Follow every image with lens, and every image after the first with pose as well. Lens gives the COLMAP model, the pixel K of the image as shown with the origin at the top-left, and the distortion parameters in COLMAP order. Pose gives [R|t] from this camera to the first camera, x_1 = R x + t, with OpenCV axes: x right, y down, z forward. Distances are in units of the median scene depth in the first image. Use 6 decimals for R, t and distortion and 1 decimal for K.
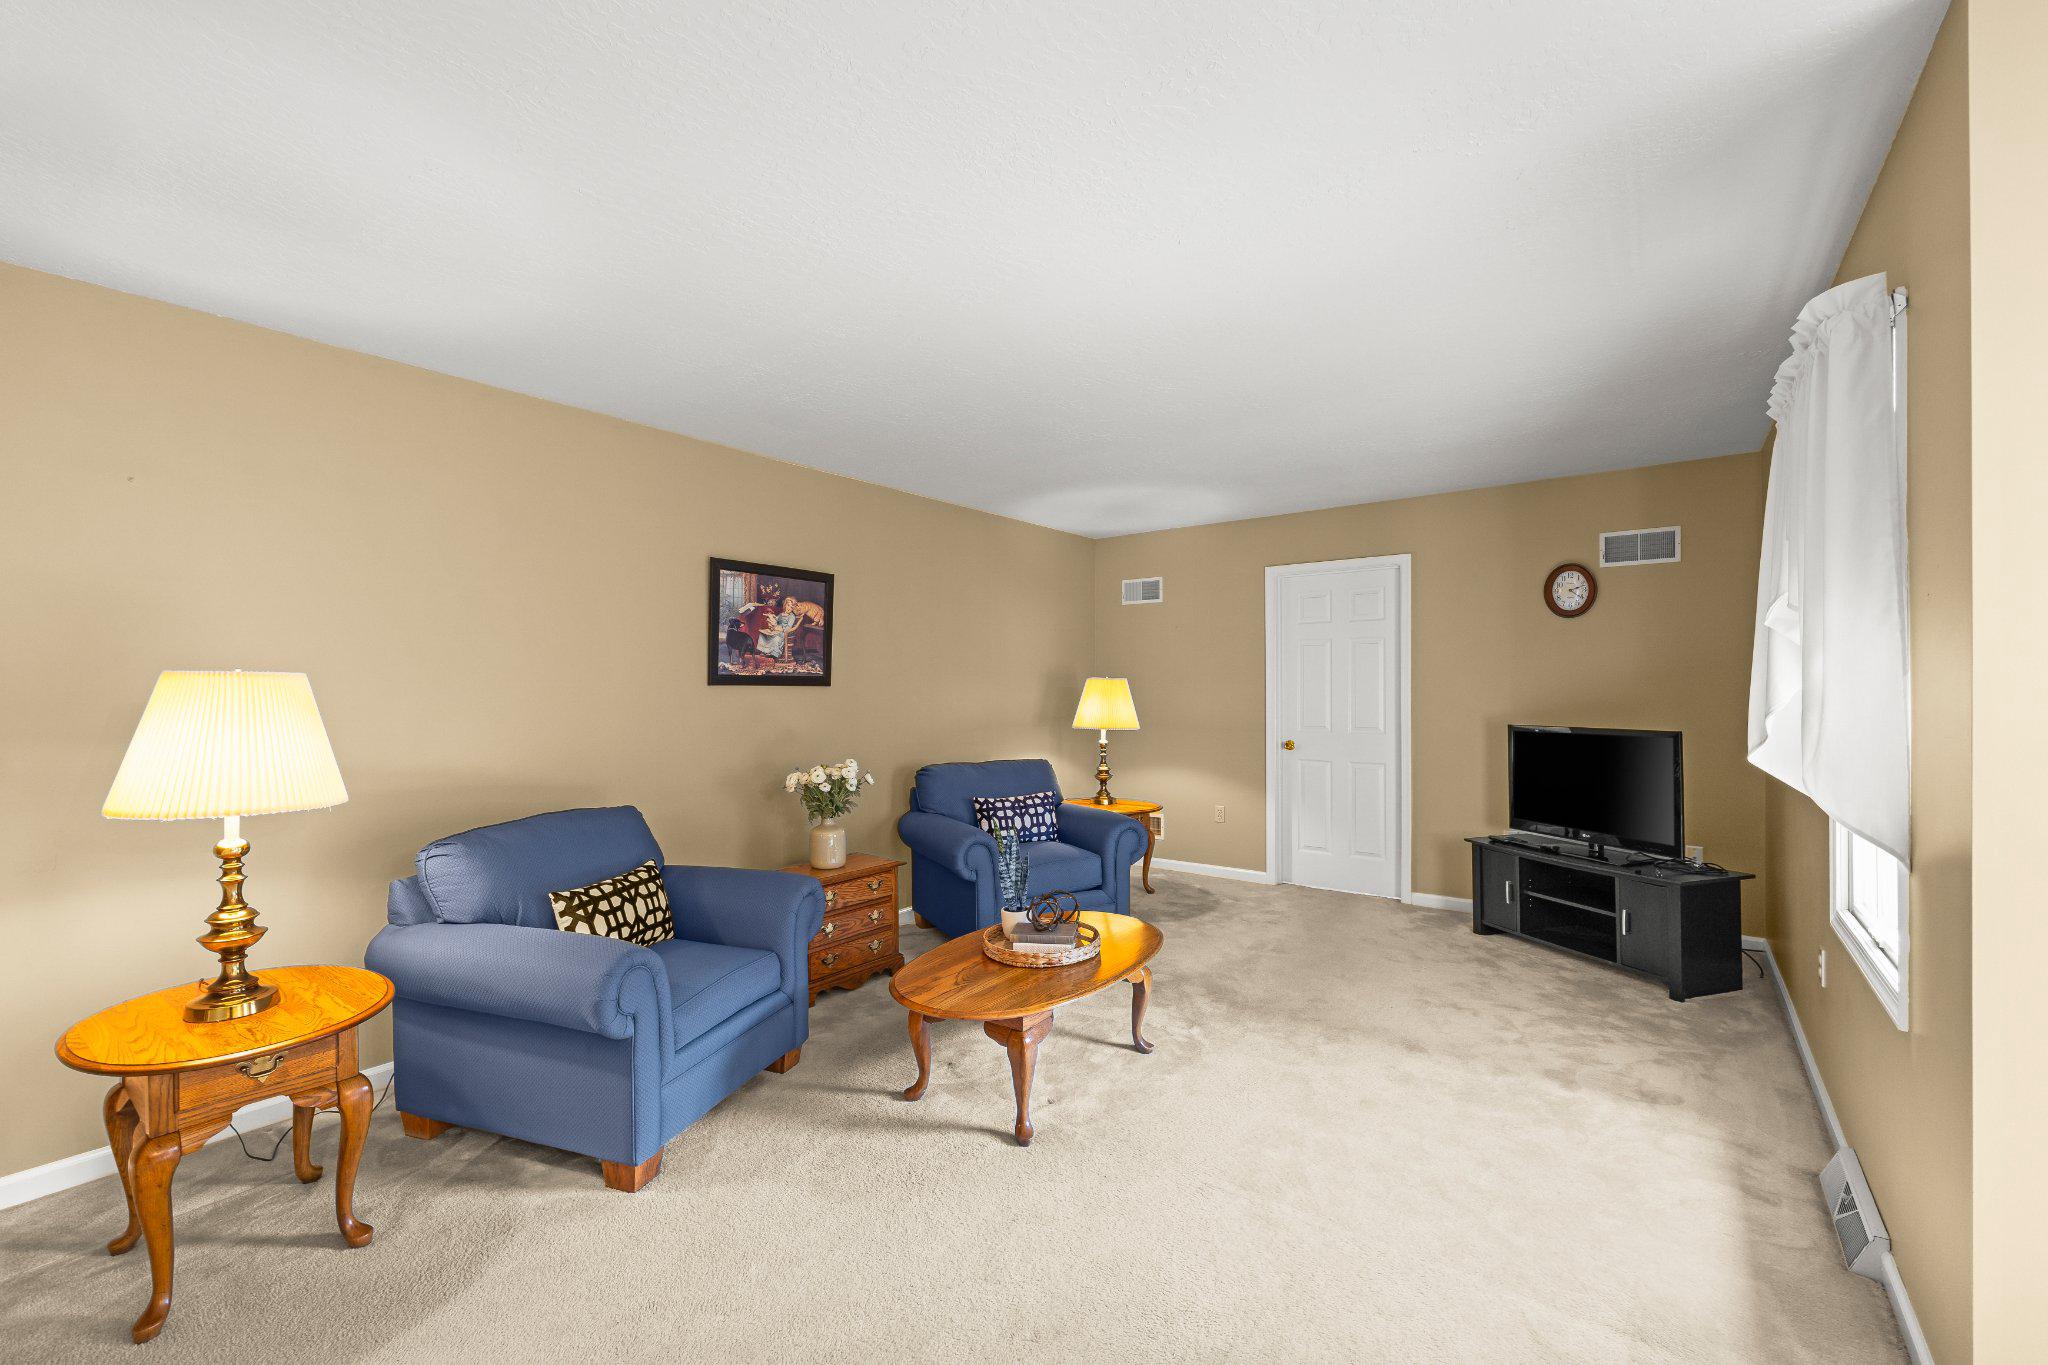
lens RADIAL K [[838.3, 0, 985.0], [0, 838.3, 689.6], [0, 0, 1]] dist [-0.002021, 0.000048]
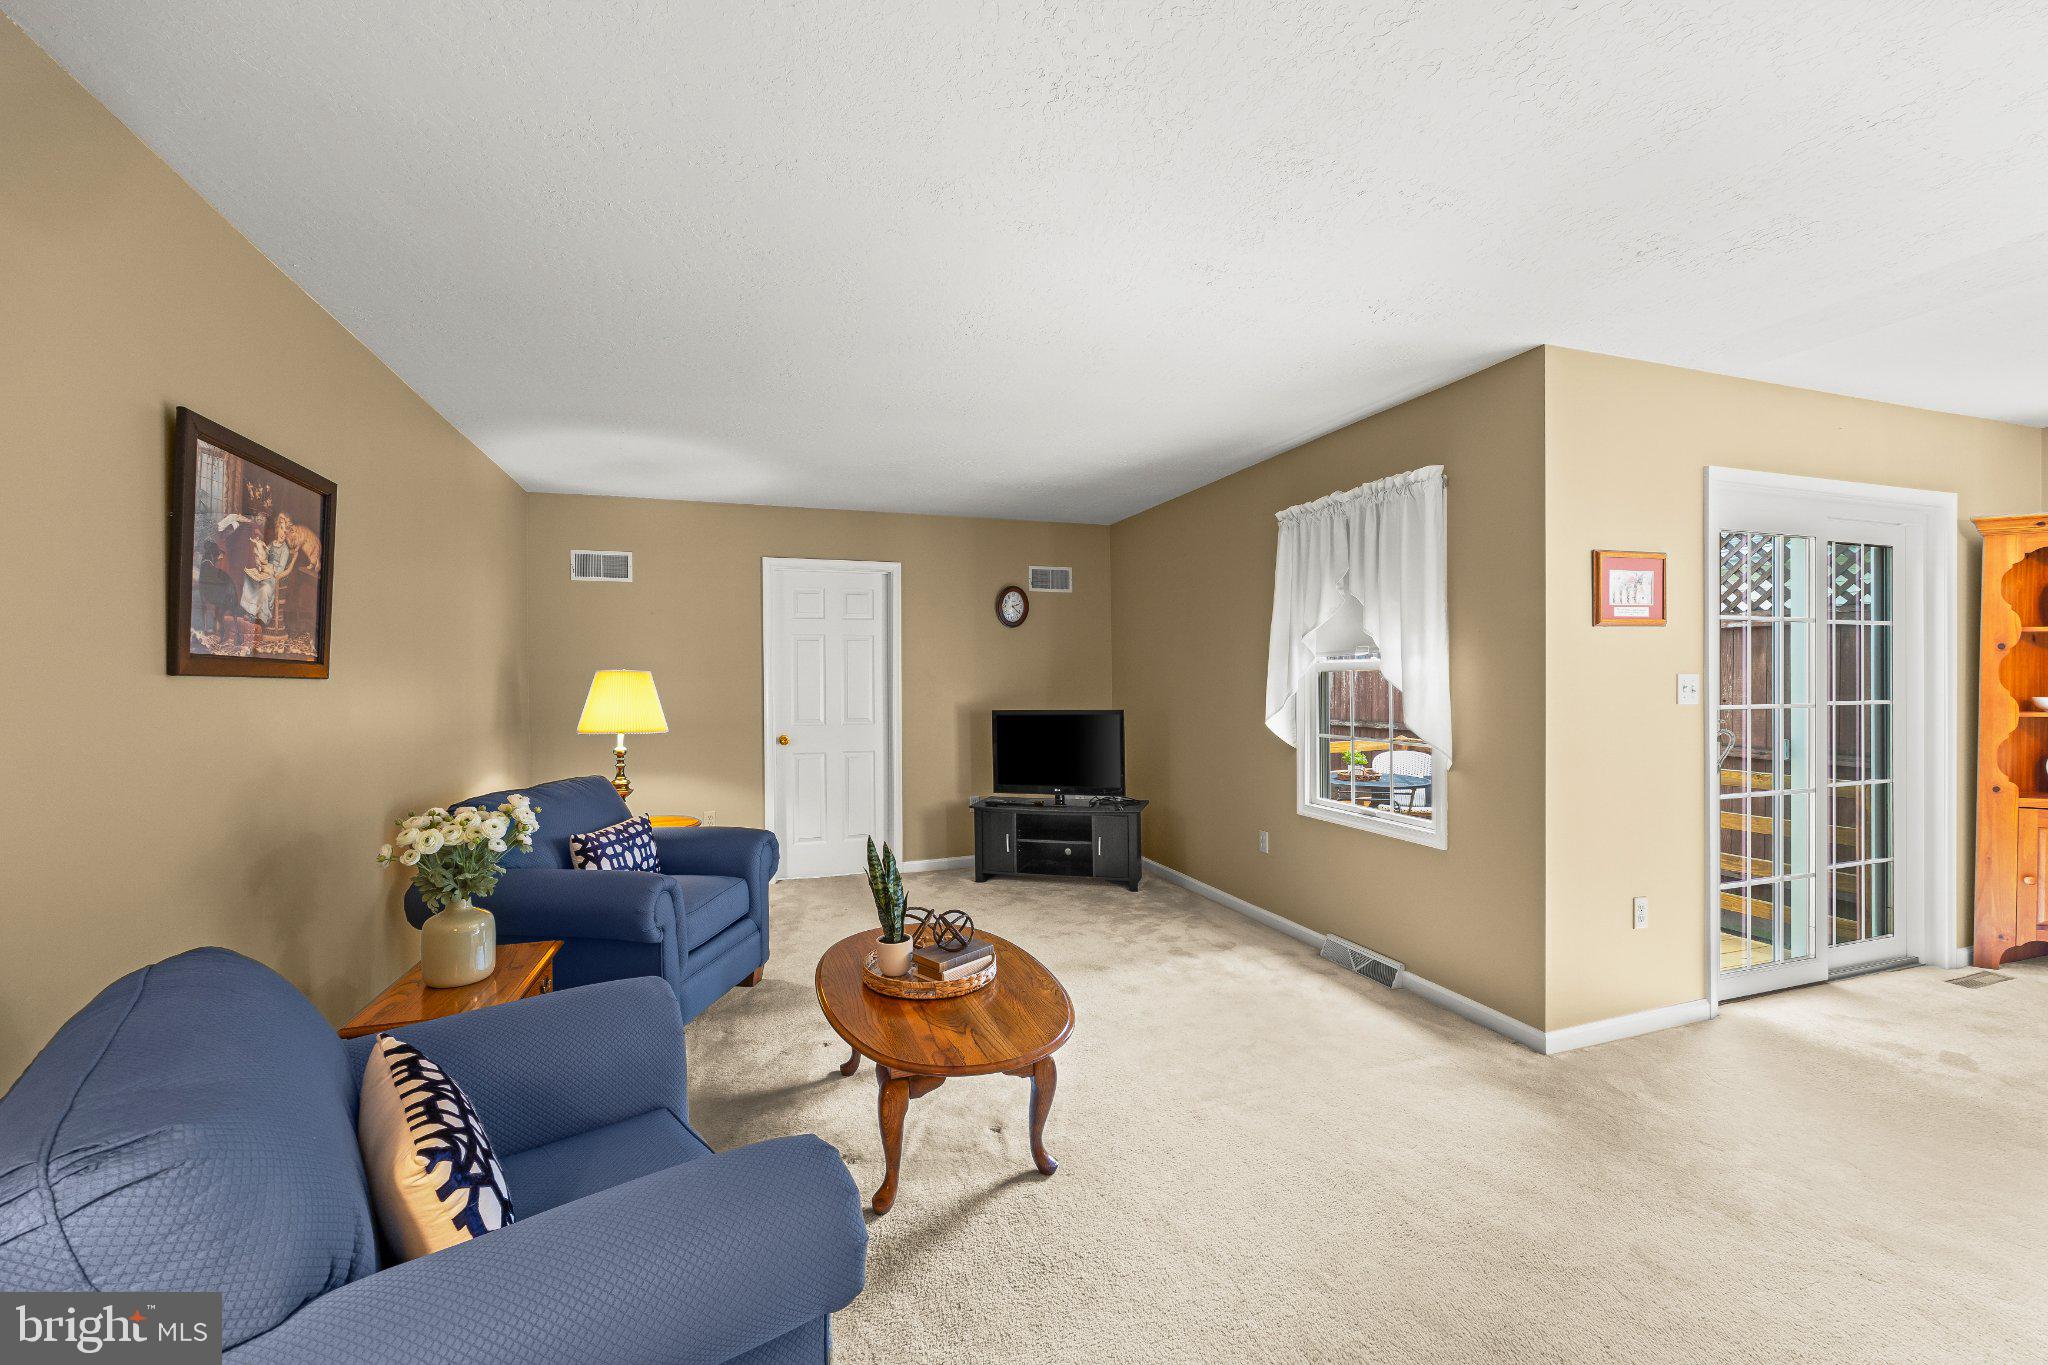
lens RADIAL K [[838.3, 0, 1032.7], [0, 838.3, 690.2], [0, 0, 1]] dist [-0.002021, 0.000048]
pose [[0.526115, -0.010256, 0.850352, -0.440045], [0.005849, 0.999947, 0.008441, 0.001547], [-0.850394, 0.000533, 0.526147, 0.312224]]
